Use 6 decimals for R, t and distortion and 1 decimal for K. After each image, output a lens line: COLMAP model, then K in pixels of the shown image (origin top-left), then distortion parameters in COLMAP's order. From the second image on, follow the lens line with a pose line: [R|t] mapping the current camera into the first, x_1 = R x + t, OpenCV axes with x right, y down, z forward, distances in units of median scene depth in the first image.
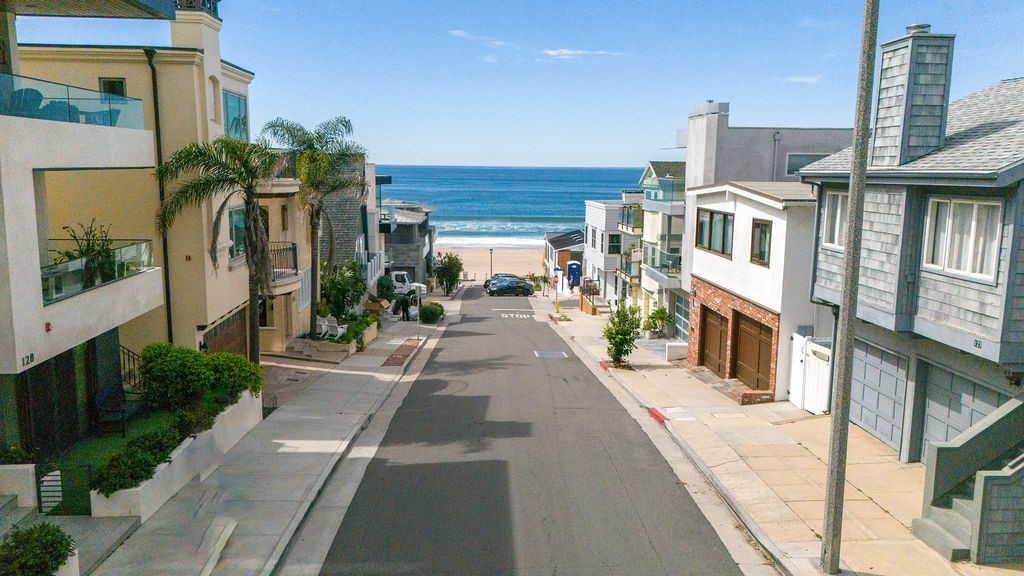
lens RADIAL K [[758.6, 0, 512.0], [0, 758.6, 288.0], [0, 0, 1]] dist [0.077503, -0.075432]
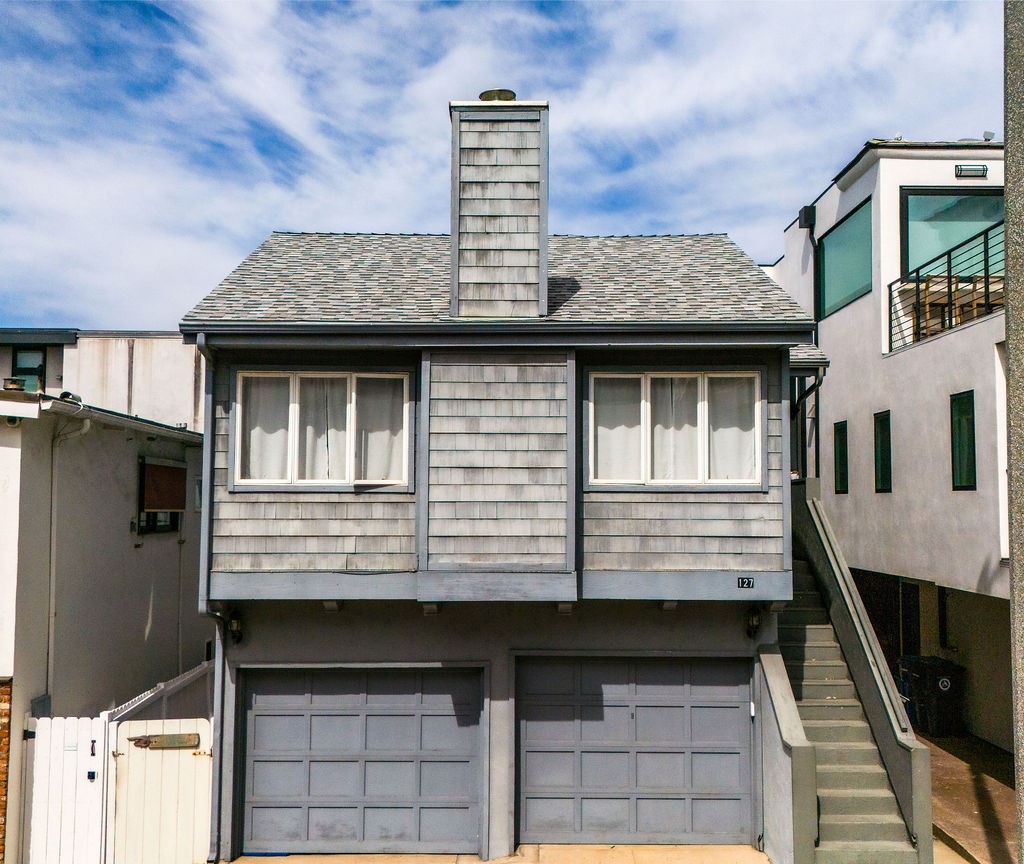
lens RADIAL K [[1074.3, 0, 512.0], [0, 1074.3, 432.0], [0, 0, 1]] dist [0.125629, -0.001053]
pose [[0.074158, 0.044111, 0.996270, -0.216990], [0.155181, 0.986341, -0.055222, -0.021858], [-0.985099, 0.158697, 0.066300, 0.690873]]
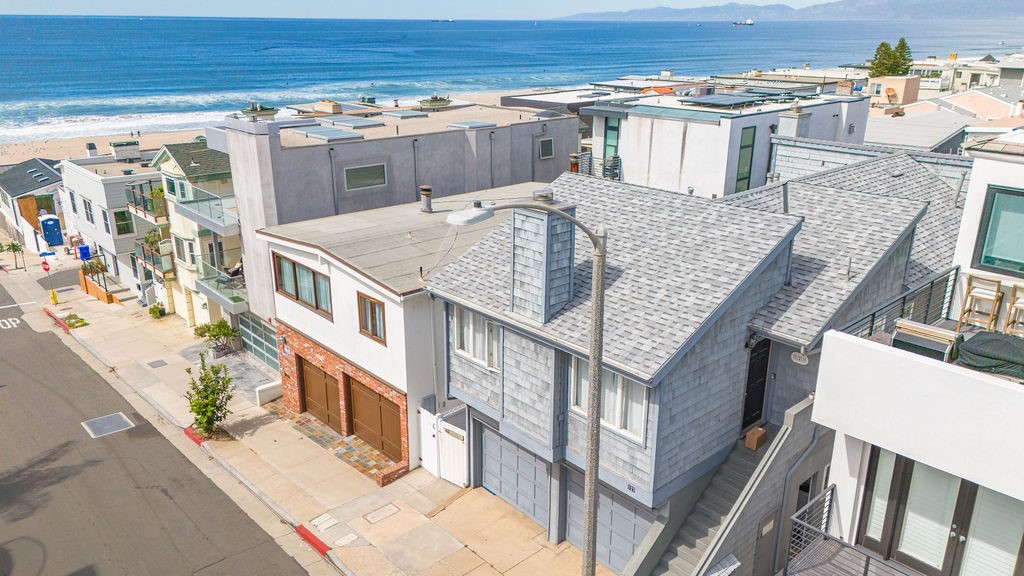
lens RADIAL K [[758.6, 0, 512.0], [0, 758.6, 288.0], [0, 0, 1]] dist [0.077503, -0.075432]
pose [[0.785503, -0.206013, 0.583561, -0.104557], [0.101517, 0.973085, 0.206879, -0.305317], [-0.610474, -0.103263, 0.785276, 0.133535]]
